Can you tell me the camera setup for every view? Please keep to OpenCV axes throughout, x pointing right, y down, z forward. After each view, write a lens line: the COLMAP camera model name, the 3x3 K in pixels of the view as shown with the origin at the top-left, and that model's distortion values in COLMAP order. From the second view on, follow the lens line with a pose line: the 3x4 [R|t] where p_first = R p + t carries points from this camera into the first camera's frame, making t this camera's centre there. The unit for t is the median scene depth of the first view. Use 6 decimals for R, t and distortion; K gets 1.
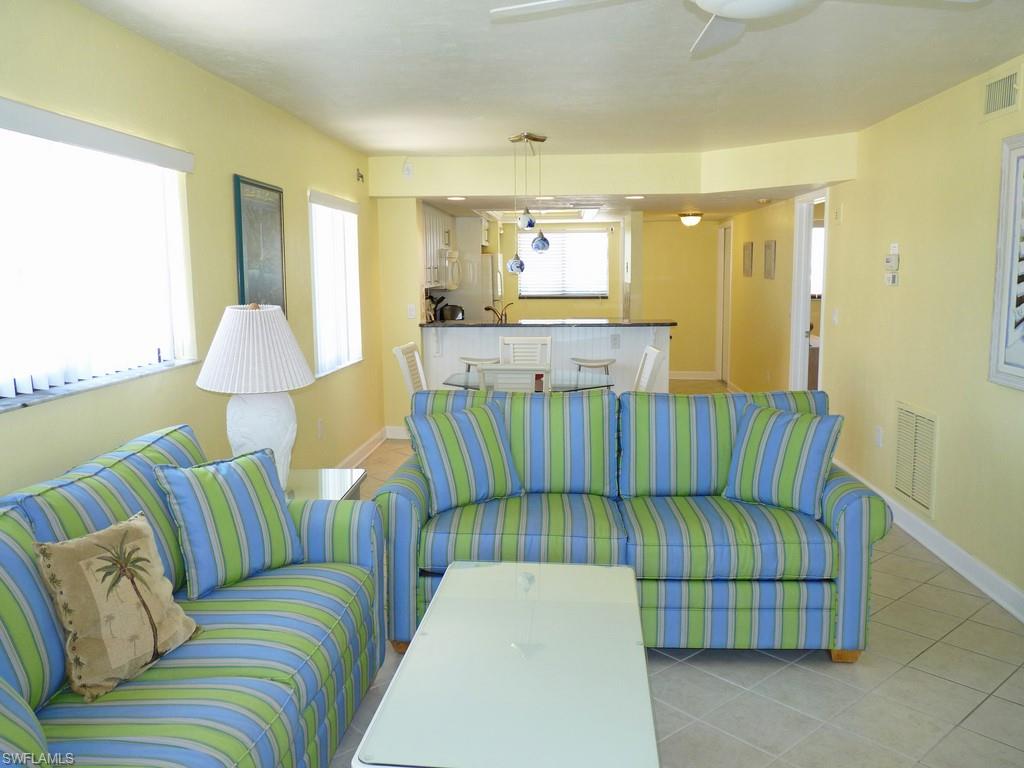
lens RADIAL K [[822.6, 0, 518.7], [0, 822.6, 380.8], [0, 0, 1]] dist [-0.005011, -0.024956]
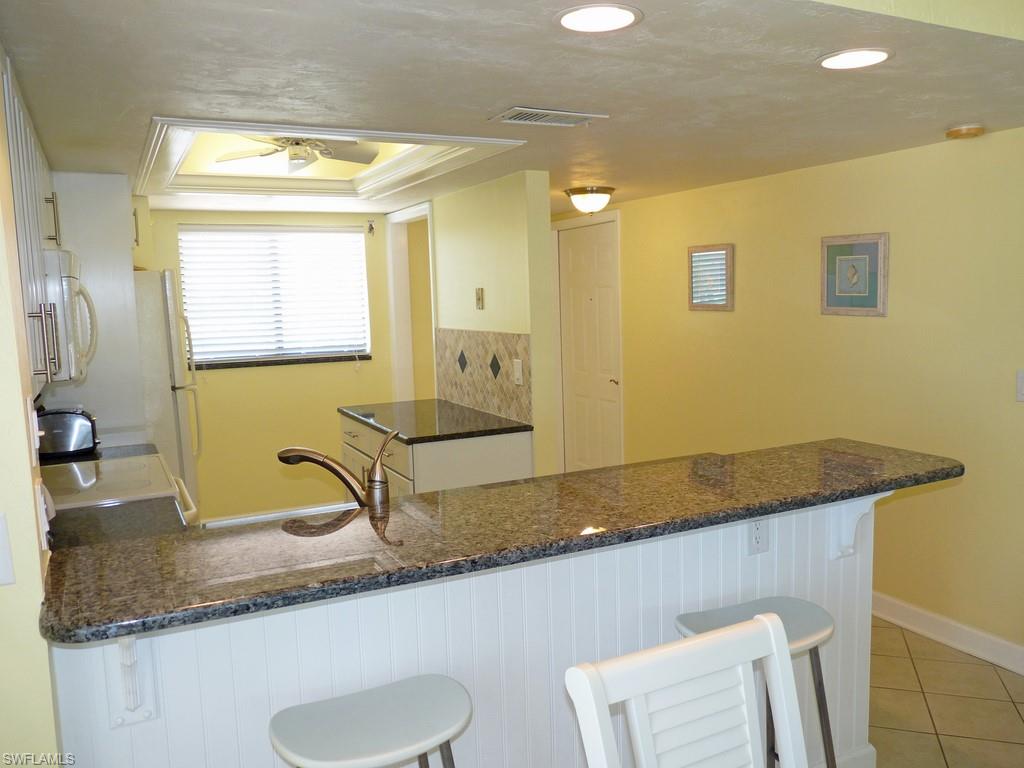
lens RADIAL K [[822.6, 0, 509.4], [0, 822.6, 385.4], [0, 0, 1]] dist [-0.005011, -0.024956]
pose [[0.864671, -0.072481, 0.497082, -0.089560], [0.087904, 0.996100, -0.007663, -0.084689], [-0.494587, 0.050321, 0.867670, 0.597741]]
